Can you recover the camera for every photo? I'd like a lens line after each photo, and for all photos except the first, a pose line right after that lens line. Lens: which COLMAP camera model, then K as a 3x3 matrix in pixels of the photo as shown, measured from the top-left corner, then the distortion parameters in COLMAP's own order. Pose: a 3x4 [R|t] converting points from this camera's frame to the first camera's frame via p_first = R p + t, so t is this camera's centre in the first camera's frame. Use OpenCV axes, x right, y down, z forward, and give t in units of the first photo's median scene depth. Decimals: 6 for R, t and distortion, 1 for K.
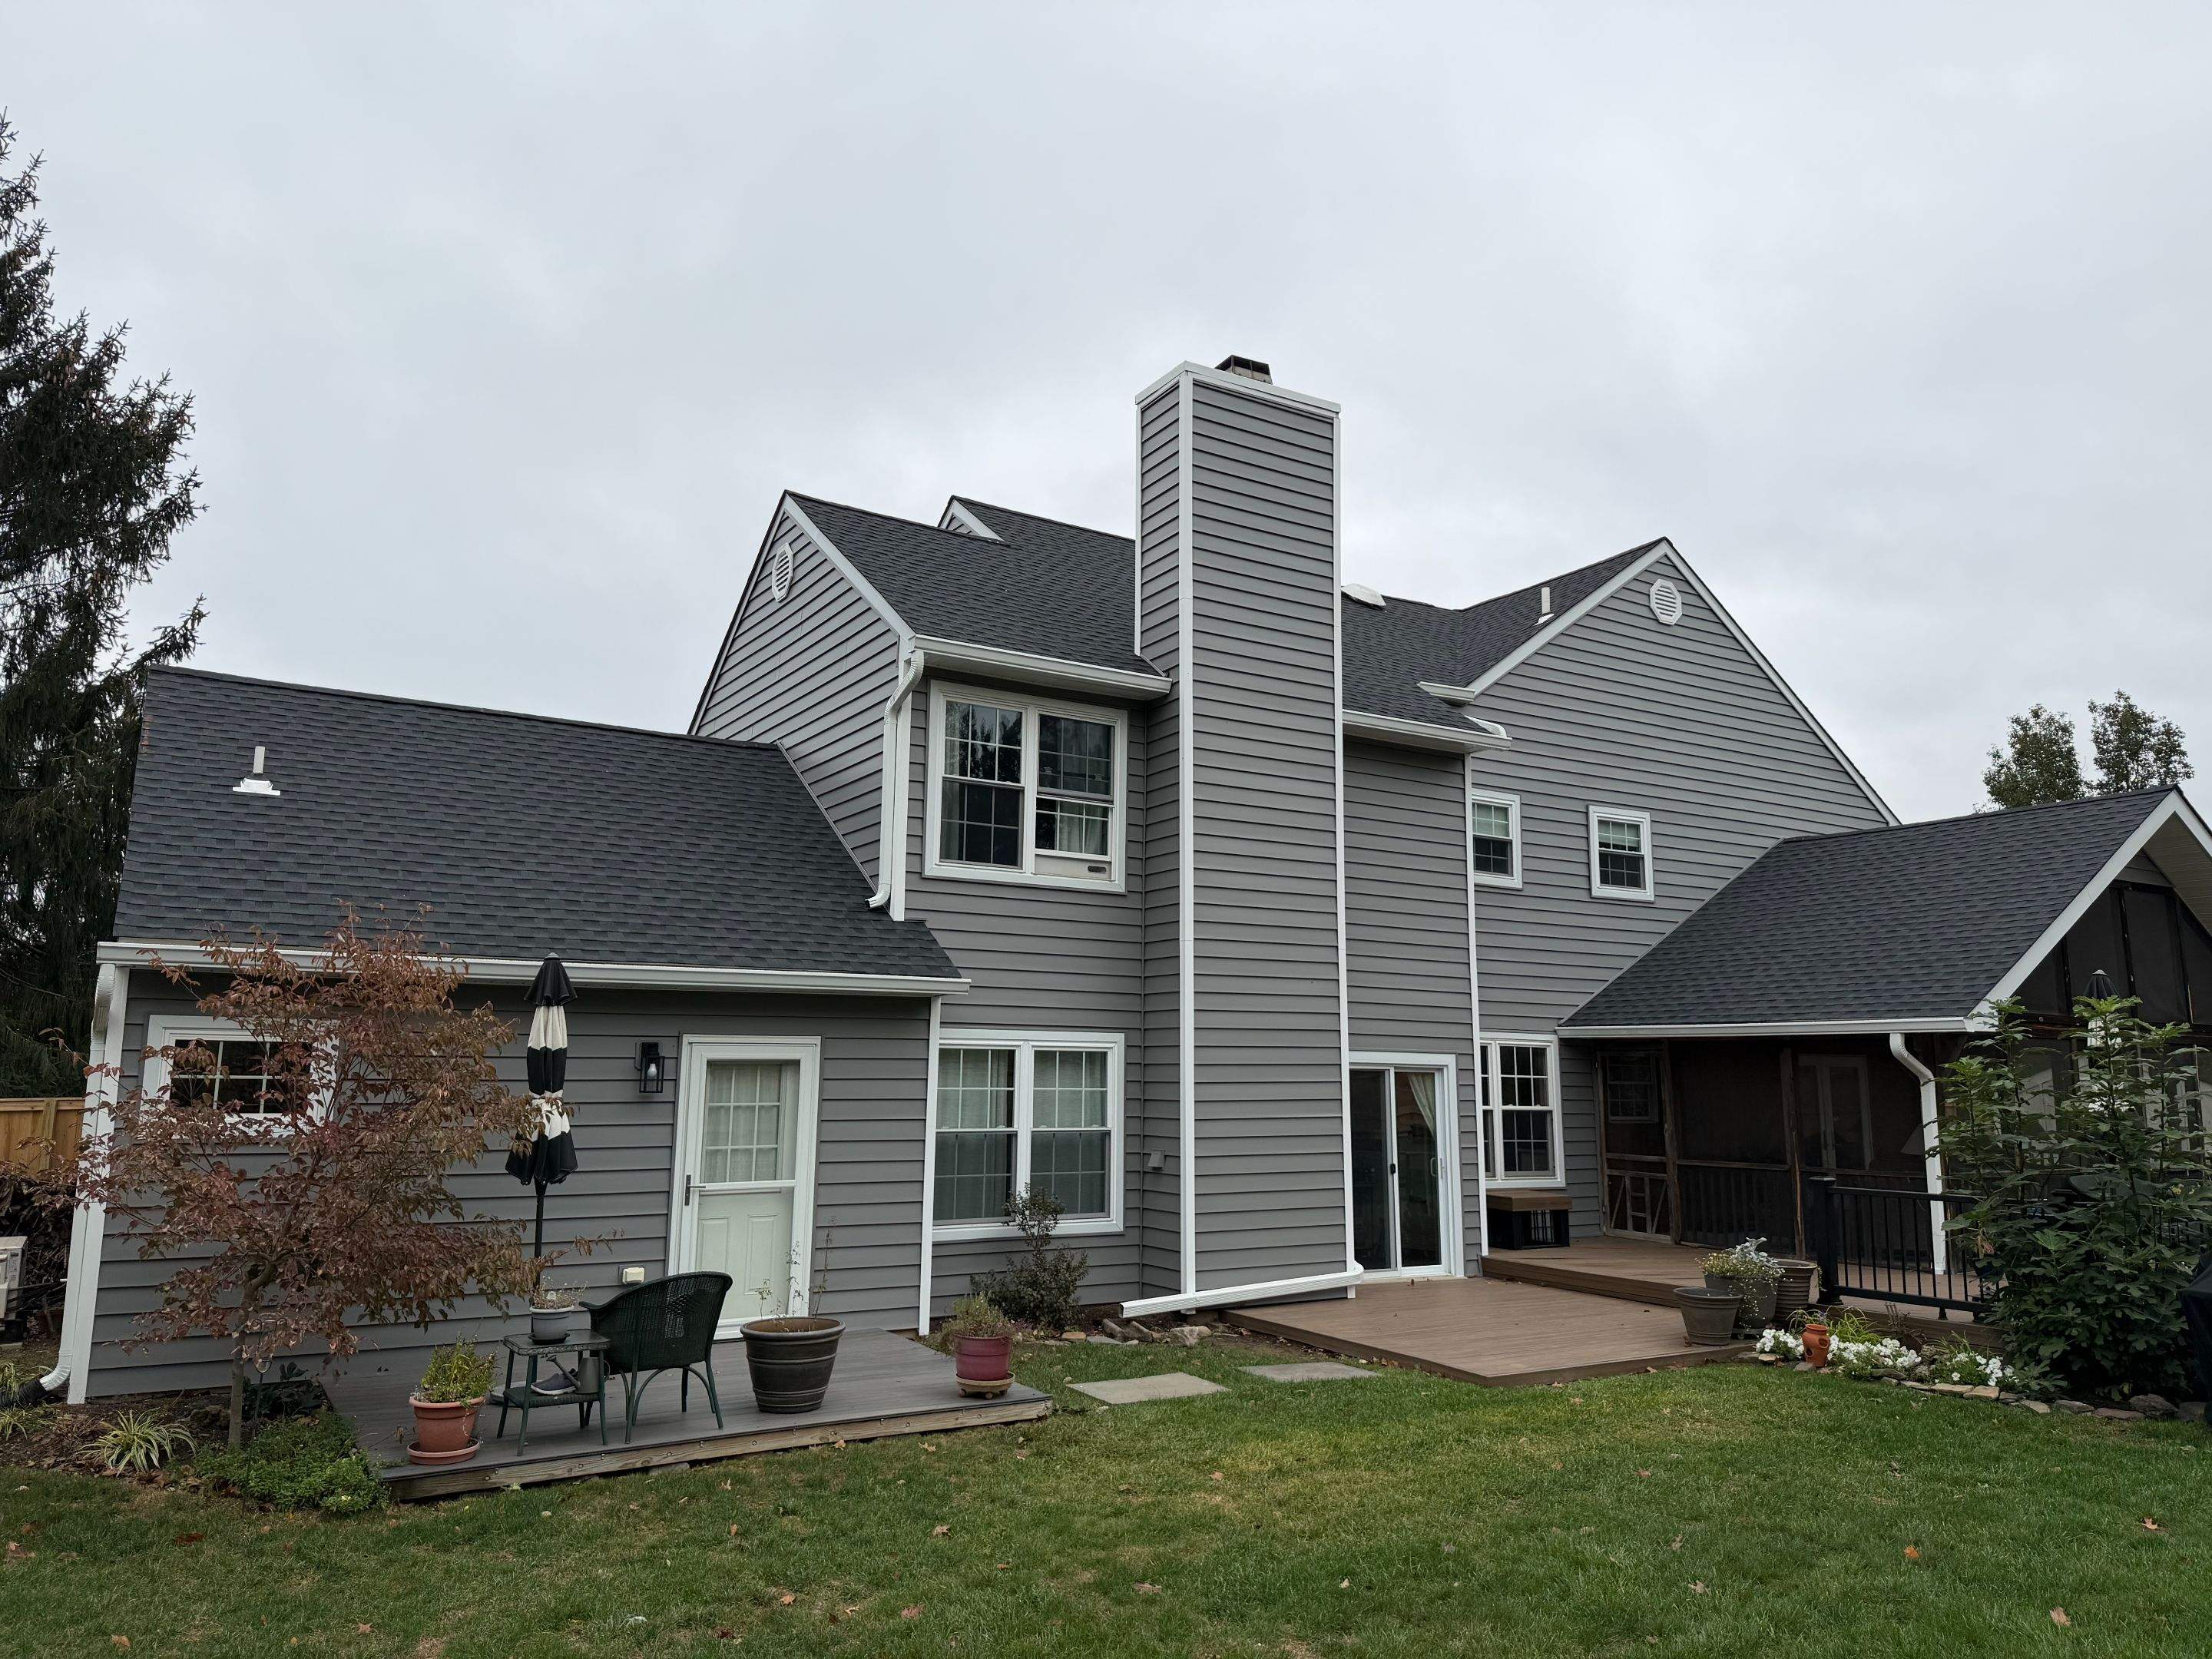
lens RADIAL K [[1521.1, 0, 1105.5], [0, 1521.1, 842.9], [0, 0, 1]] dist [0.159920, -0.209843]
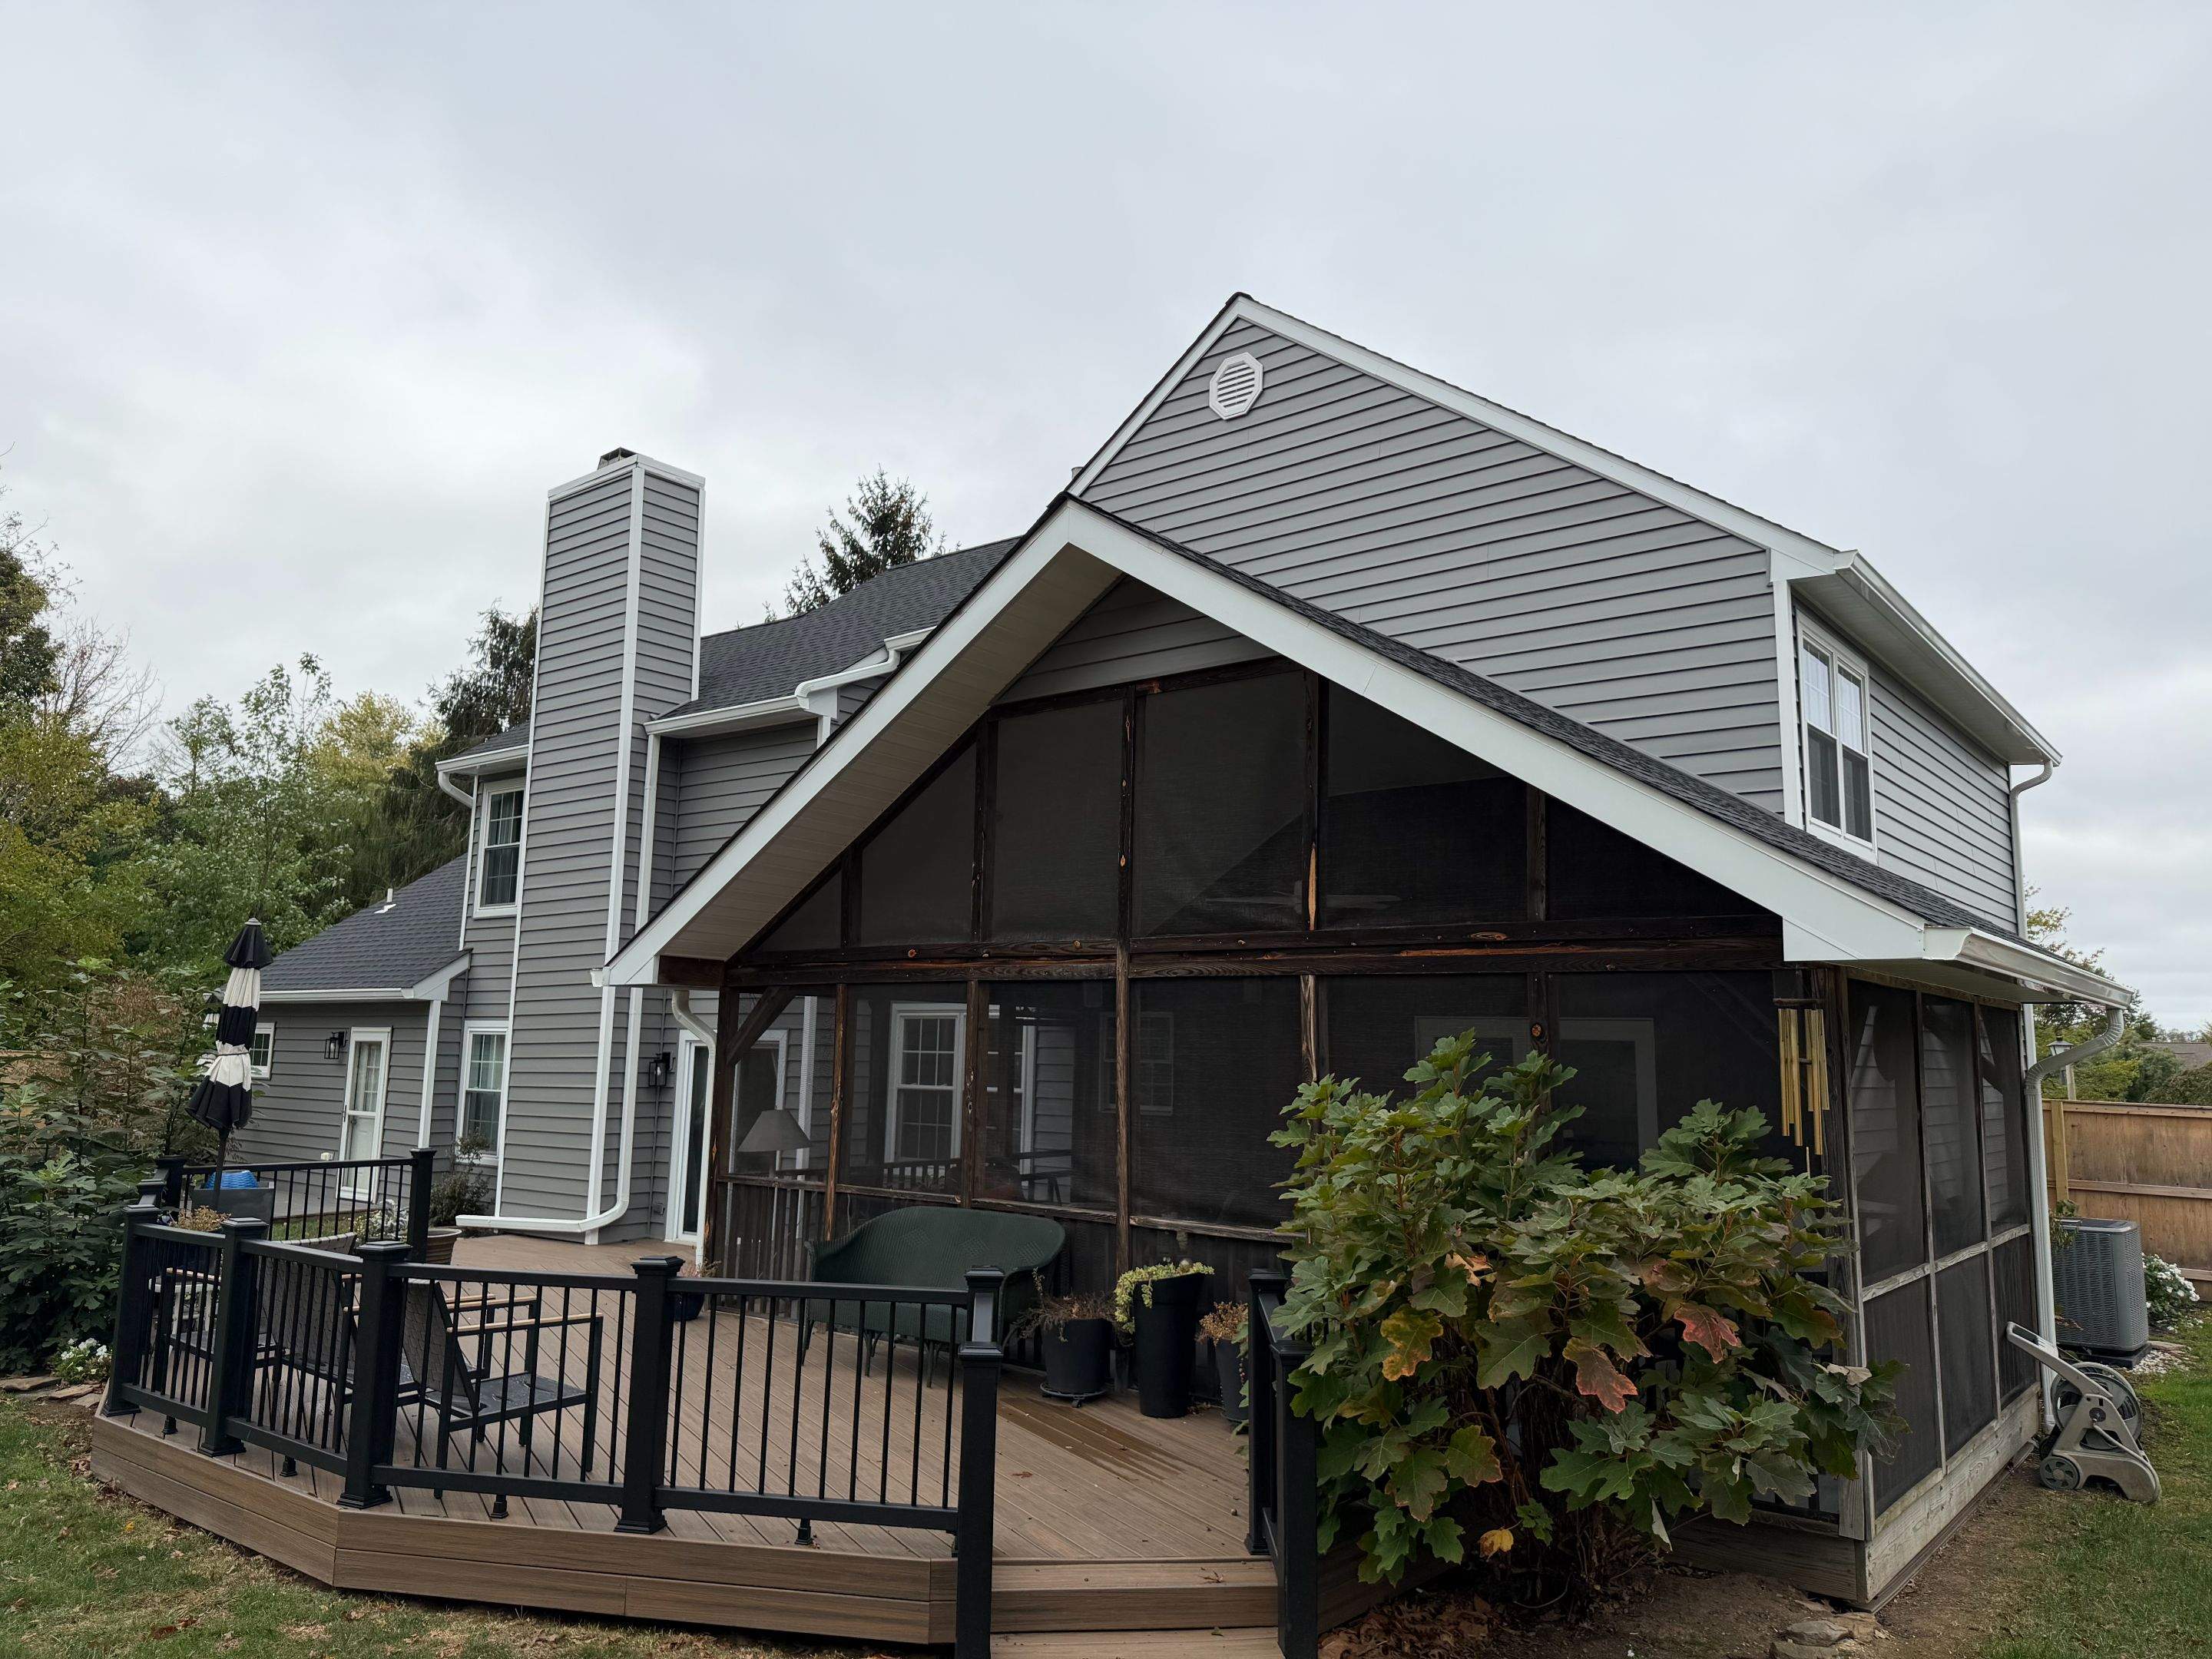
lens RADIAL K [[1521.1, 0, 1105.5], [0, 1521.1, 842.9], [0, 0, 1]] dist [0.159920, -0.209843]
pose [[0.328293, -0.130204, -0.935559, 1.390225], [0.126569, 0.987586, -0.093032, 0.154541], [0.936058, -0.087871, 0.340697, 0.980963]]
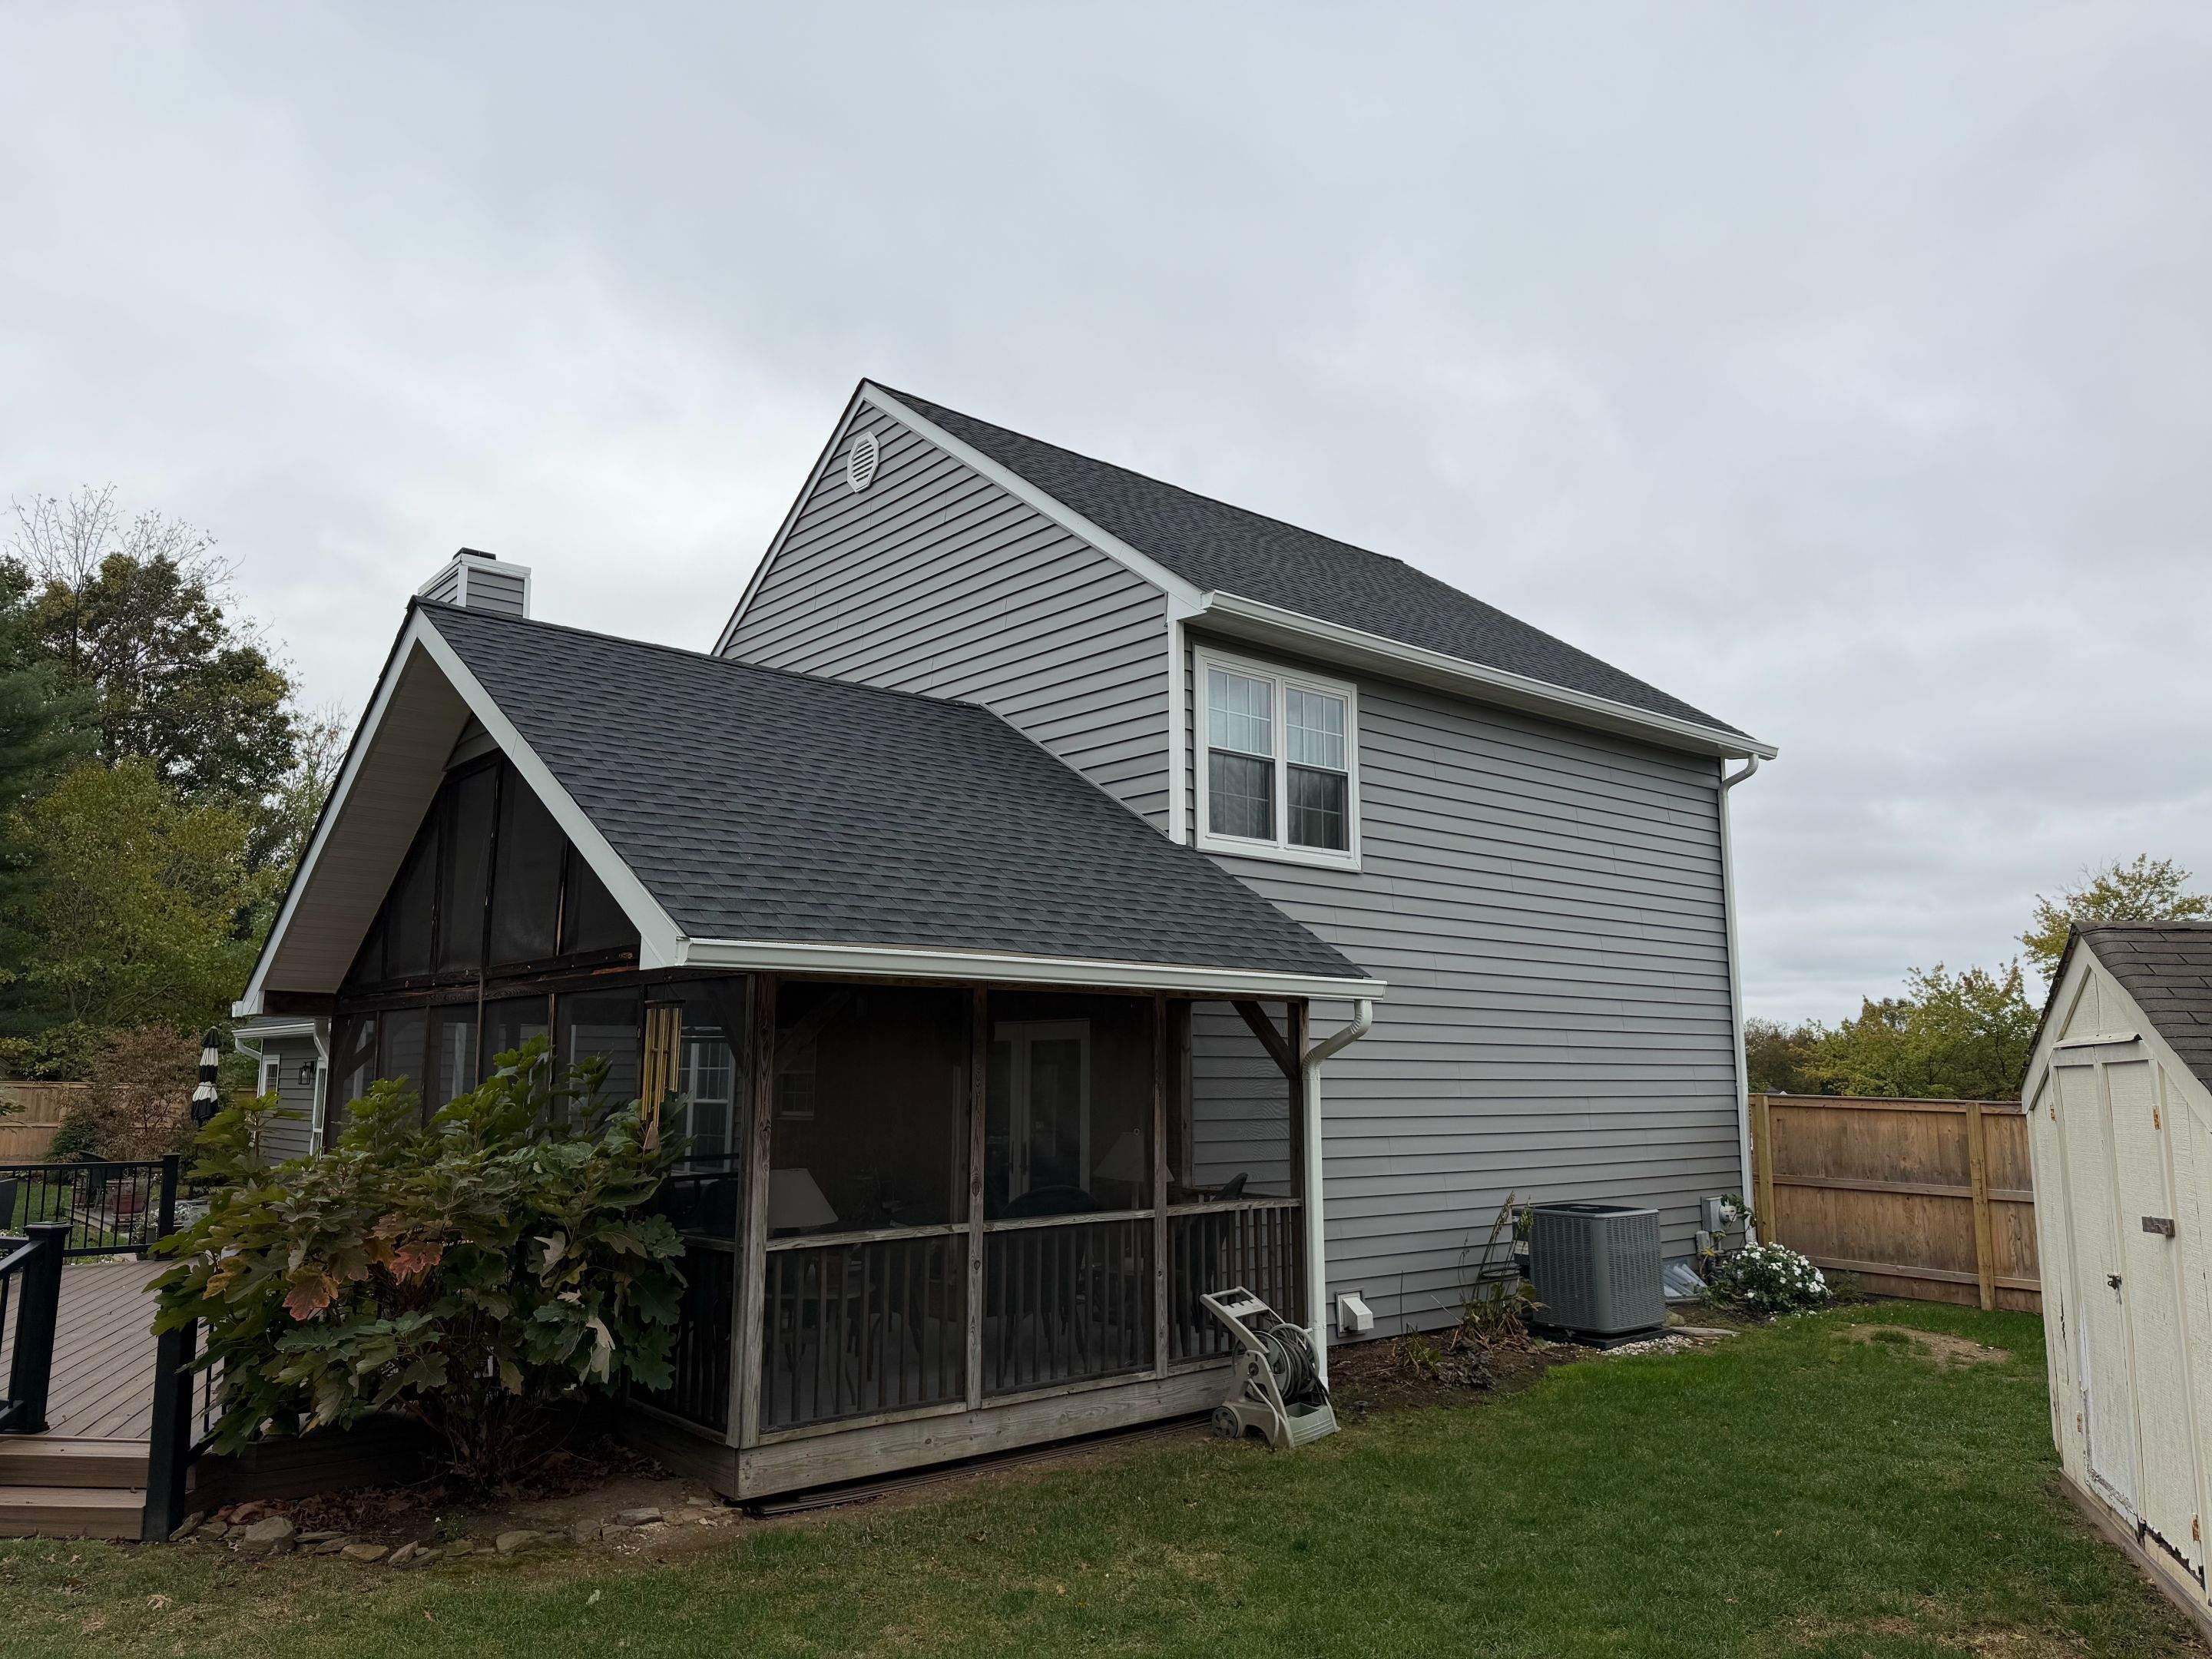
lens RADIAL K [[1521.1, 0, 1105.5], [0, 1521.1, 842.9], [0, 0, 1]] dist [0.159920, -0.209843]
pose [[0.148016, -0.152814, -0.977108, 1.594172], [0.149008, 0.980158, -0.130719, 0.221316], [0.977695, -0.126249, 0.167849, 1.379061]]
